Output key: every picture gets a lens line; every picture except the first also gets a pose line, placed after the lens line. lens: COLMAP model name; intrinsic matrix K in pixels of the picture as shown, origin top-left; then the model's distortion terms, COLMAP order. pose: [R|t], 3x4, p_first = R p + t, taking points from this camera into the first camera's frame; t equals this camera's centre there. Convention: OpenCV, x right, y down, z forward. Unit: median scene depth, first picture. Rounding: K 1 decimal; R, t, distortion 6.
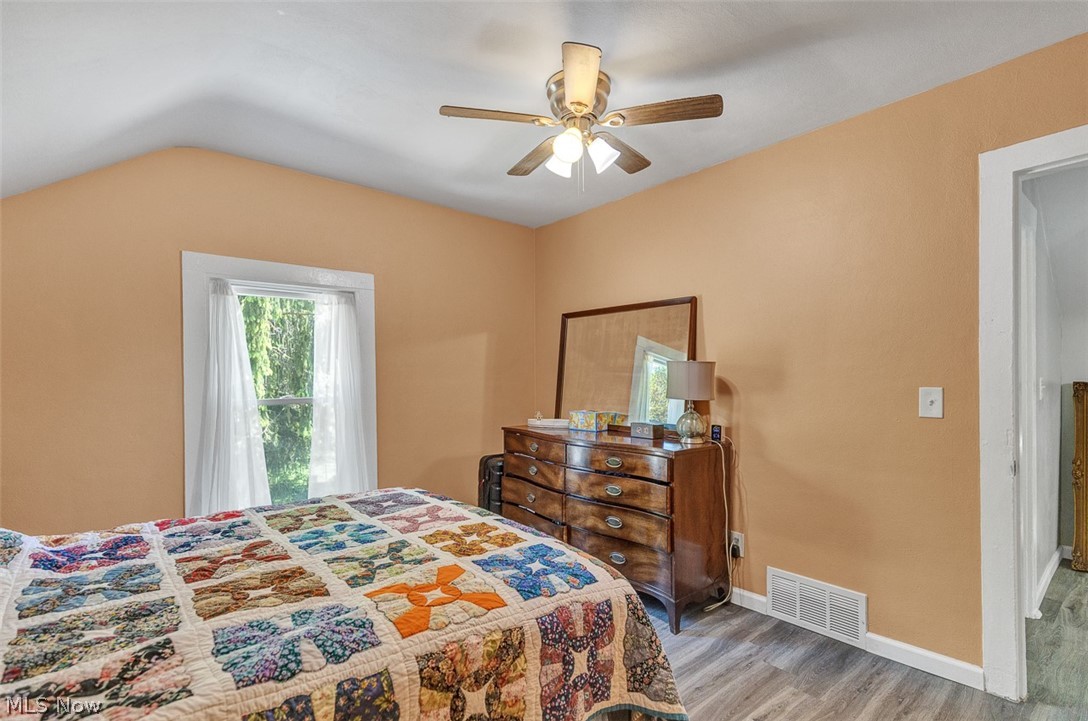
lens RADIAL K [[504.1, 0, 544.4], [0, 504.1, 379.3], [0, 0, 1]] dist [0.017747, 0.000032]
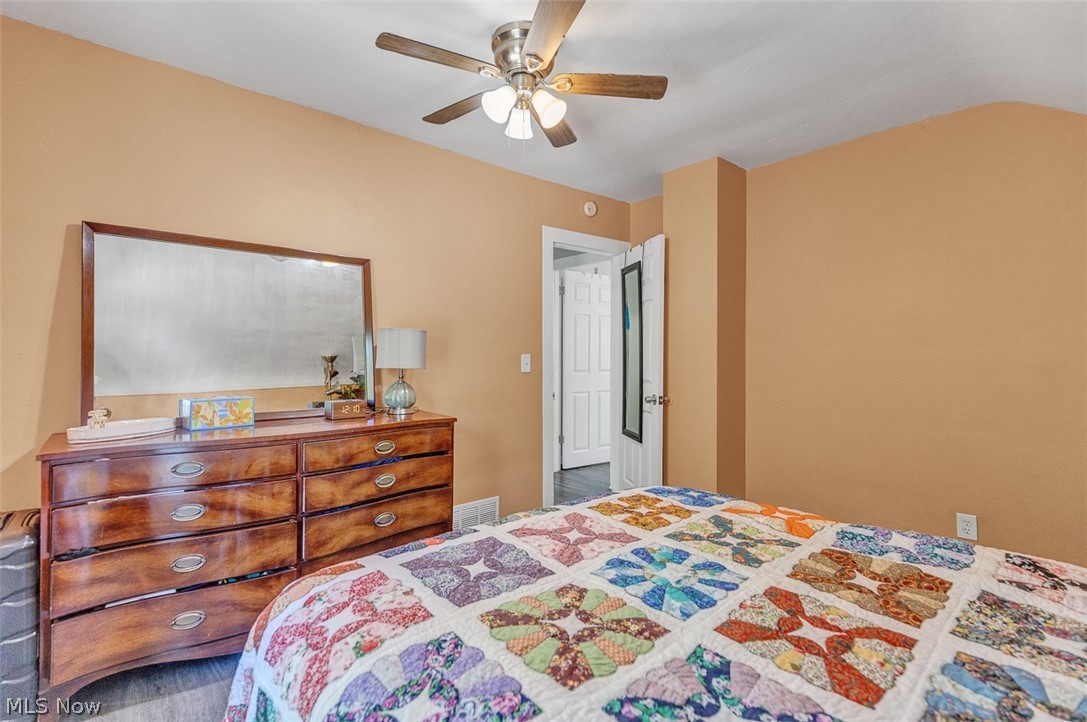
lens RADIAL K [[499.6, 0, 538.3], [0, 499.6, 359.7], [0, 0, 1]] dist [-0.003080, -0.000637]
pose [[0.000574, -0.009598, 0.999954, -0.939674], [0.003424, 0.999948, 0.009596, 0.019417], [-0.999994, 0.003418, 0.000607, 1.041154]]
